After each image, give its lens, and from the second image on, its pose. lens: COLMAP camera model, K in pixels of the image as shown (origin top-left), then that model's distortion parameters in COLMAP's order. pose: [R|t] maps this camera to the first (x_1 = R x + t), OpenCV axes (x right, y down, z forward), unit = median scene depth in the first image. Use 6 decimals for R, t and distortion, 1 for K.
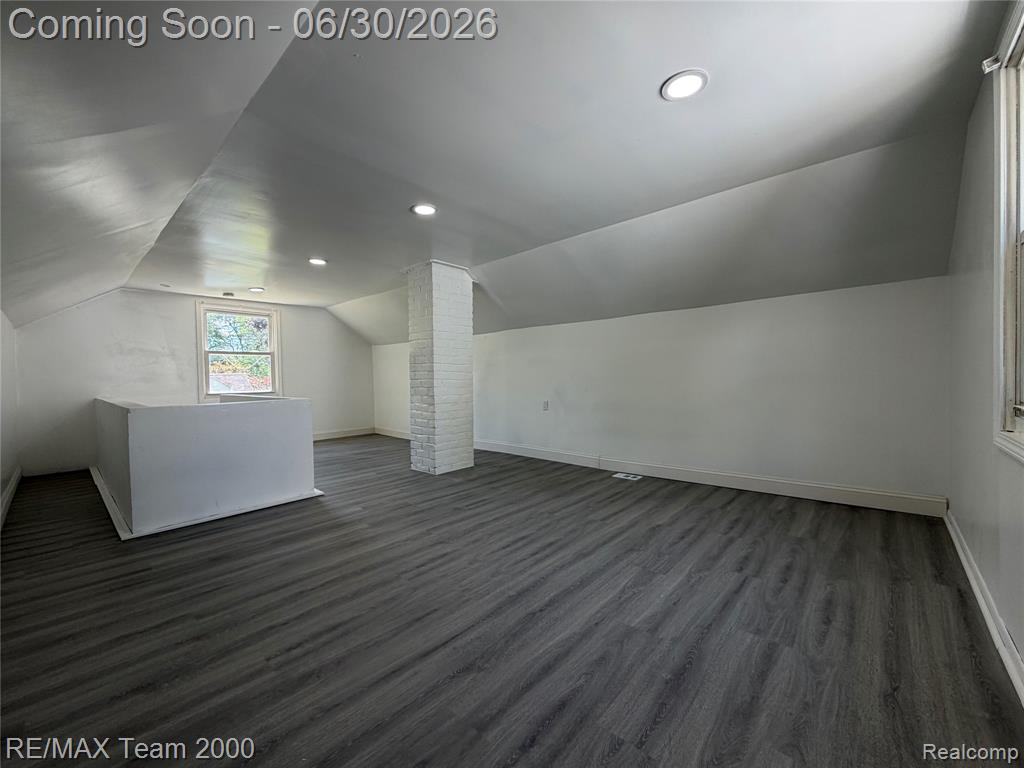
lens RADIAL K [[408.0, 0, 511.2], [0, 408.0, 385.4], [0, 0, 1]] dist [0.000589, -0.000040]
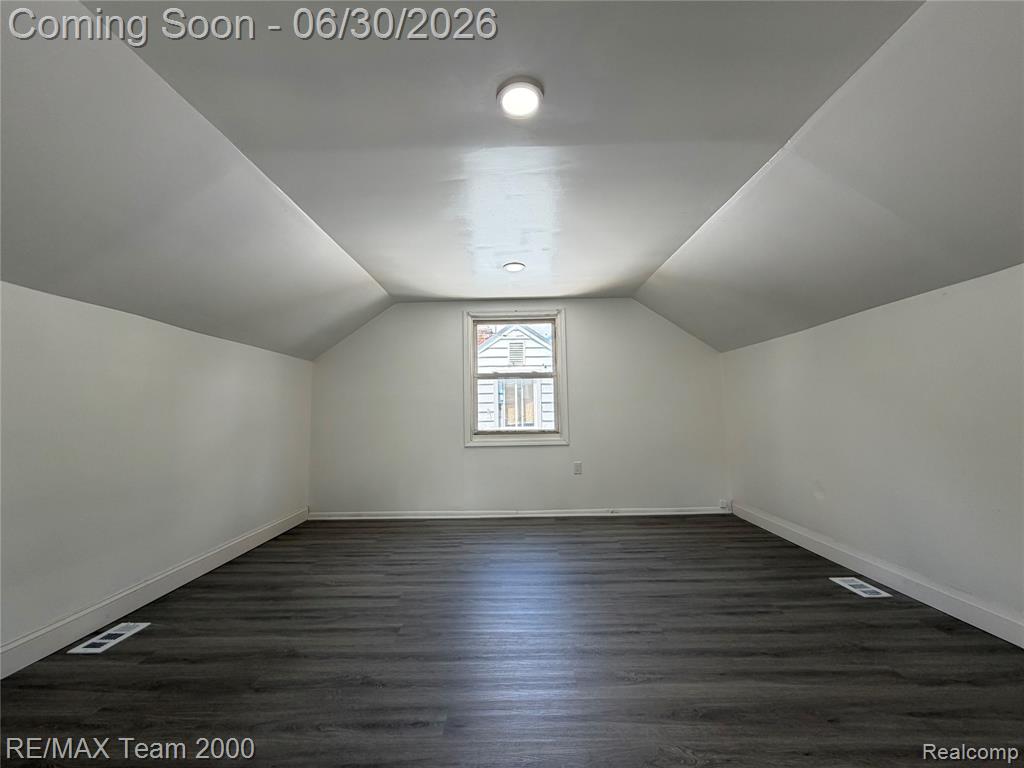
lens RADIAL K [[408.0, 0, 510.3], [0, 408.0, 381.0], [0, 0, 1]] dist [0.000589, -0.000040]
pose [[-0.659951, 0.099692, 0.744665, -0.648979], [0.045635, 0.994646, -0.092715, -0.014383], [-0.749921, -0.027204, -0.660967, 1.552211]]
